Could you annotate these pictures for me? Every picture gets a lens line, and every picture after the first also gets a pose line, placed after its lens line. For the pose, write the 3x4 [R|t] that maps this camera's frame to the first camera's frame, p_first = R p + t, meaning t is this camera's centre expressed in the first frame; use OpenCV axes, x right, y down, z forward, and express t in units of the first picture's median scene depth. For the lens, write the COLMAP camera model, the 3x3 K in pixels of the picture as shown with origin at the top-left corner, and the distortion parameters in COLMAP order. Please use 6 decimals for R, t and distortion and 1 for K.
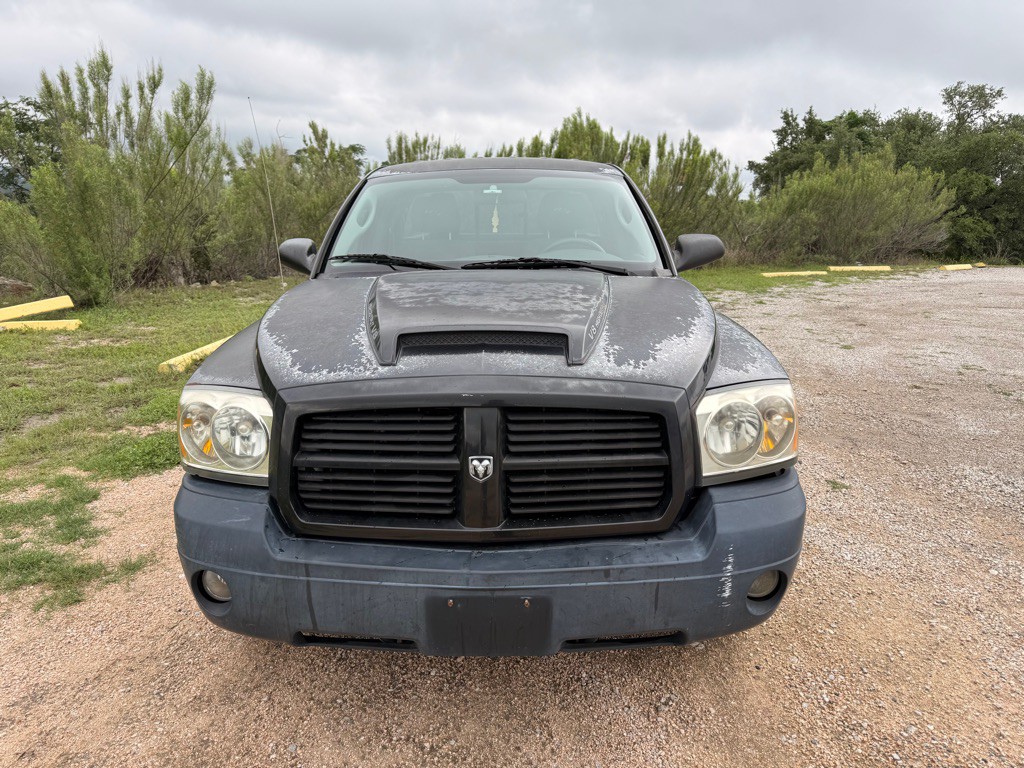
lens RADIAL K [[718.0, 0, 512.6], [0, 718.0, 392.6], [0, 0, 1]] dist [0.083997, -0.107413]
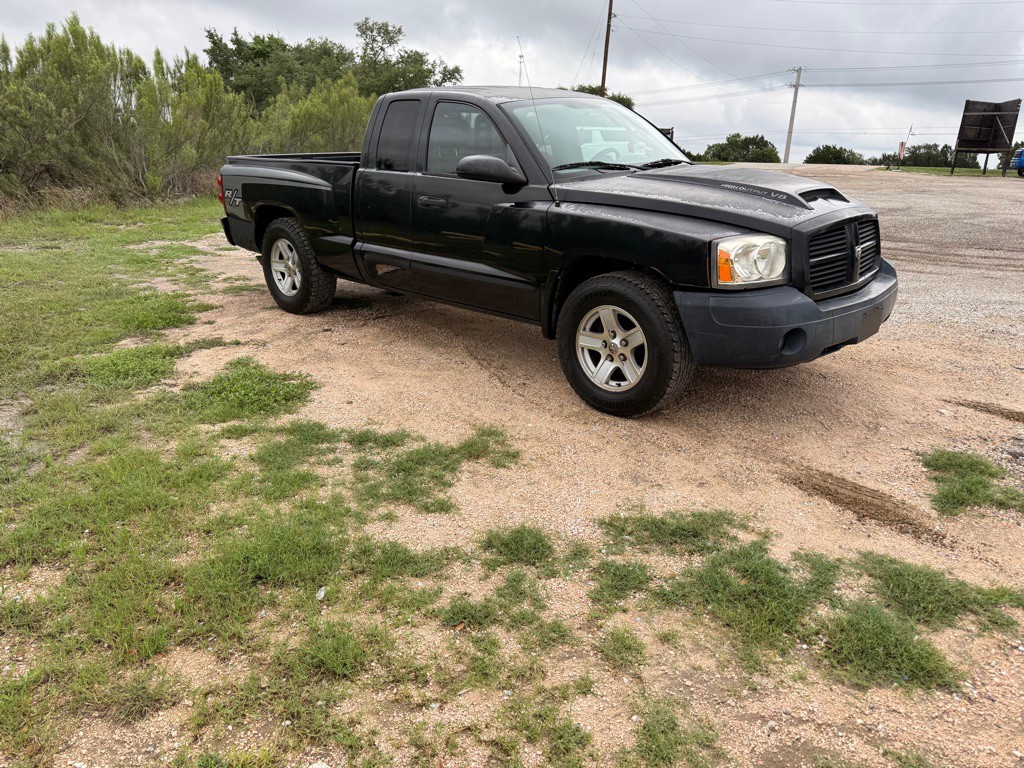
lens RADIAL K [[718.0, 0, 512.6], [0, 718.0, 392.6], [0, 0, 1]] dist [0.083997, -0.107413]
pose [[0.690262, -0.250537, 0.678800, -0.453737], [0.184797, 0.968069, 0.169386, -0.008646], [-0.699563, 0.008520, 0.714520, 0.038648]]
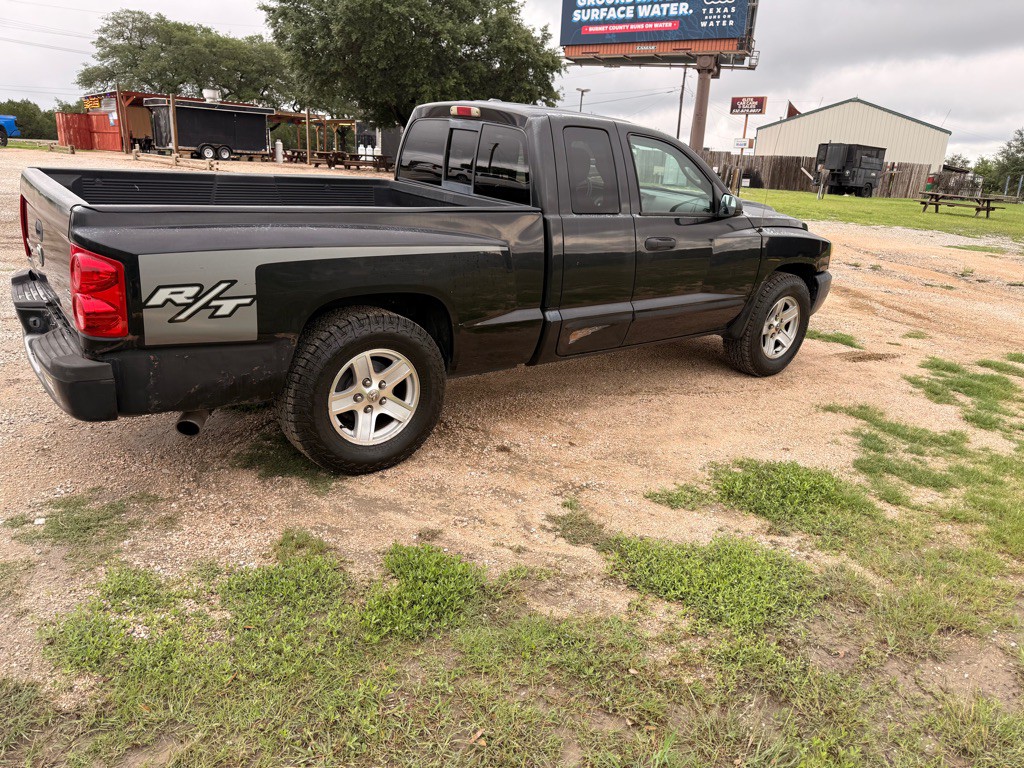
lens RADIAL K [[728.4, 0, 515.3], [0, 728.4, 388.9], [0, 0, 1]] dist [0.033754, -0.043890]
pose [[-0.622625, -0.304238, 0.720956, -0.430814], [0.122978, 0.871834, 0.474112, -0.224591], [-0.772797, 0.383855, -0.505411, 0.813523]]
